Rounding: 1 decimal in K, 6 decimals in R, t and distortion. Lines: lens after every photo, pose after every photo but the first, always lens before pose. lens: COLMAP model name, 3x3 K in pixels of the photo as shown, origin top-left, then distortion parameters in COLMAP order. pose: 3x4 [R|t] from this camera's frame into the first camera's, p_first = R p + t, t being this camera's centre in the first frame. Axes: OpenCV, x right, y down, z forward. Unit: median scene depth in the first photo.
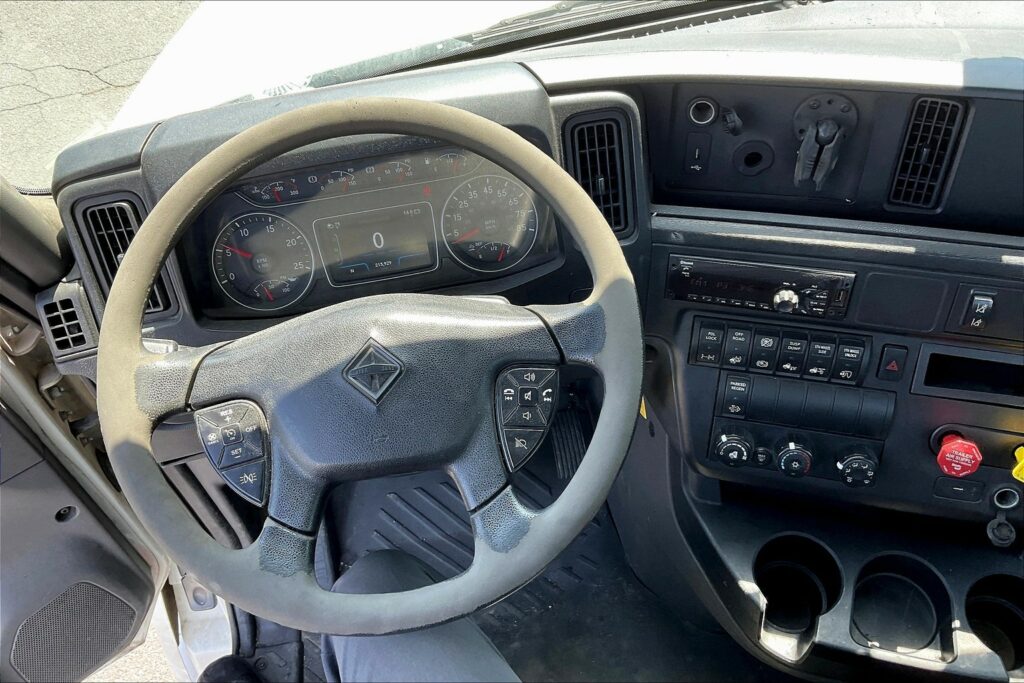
lens RADIAL K [[824.1, 0, 512.0], [0, 824.1, 341.5], [0, 0, 1]] dist [0.058354, -0.128586]
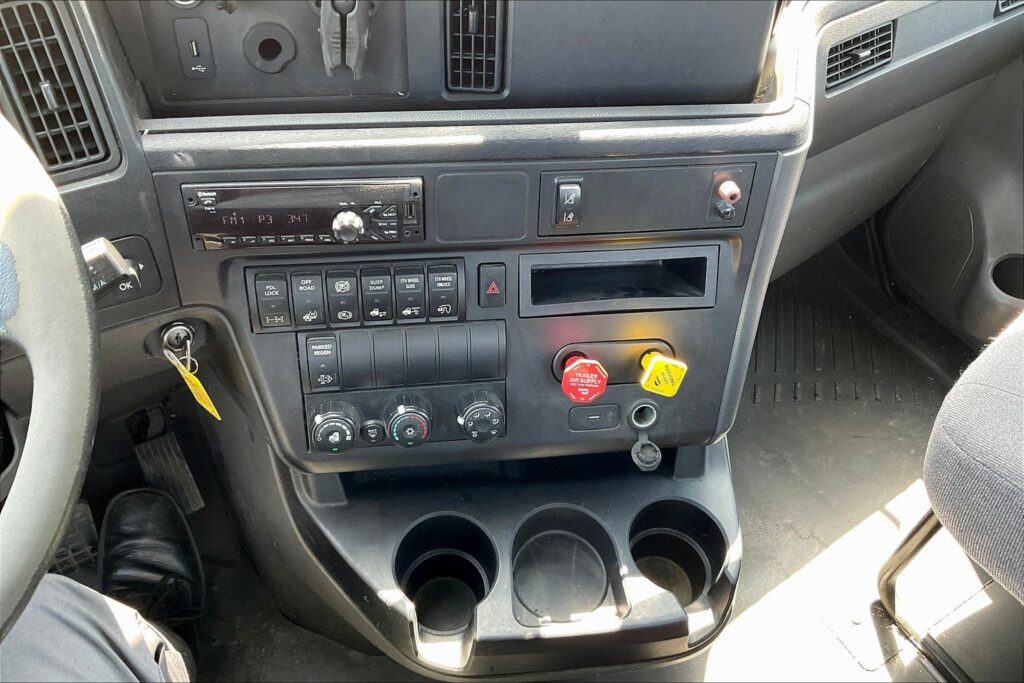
lens RADIAL K [[824.1, 0, 512.0], [0, 824.1, 341.5], [0, 0, 1]] dist [0.058354, -0.128586]
pose [[0.918806, -0.183577, 0.349421, 0.174640], [0.189440, 0.981734, 0.017642, 0.069571], [-0.346277, 0.049984, 0.936800, 0.218197]]
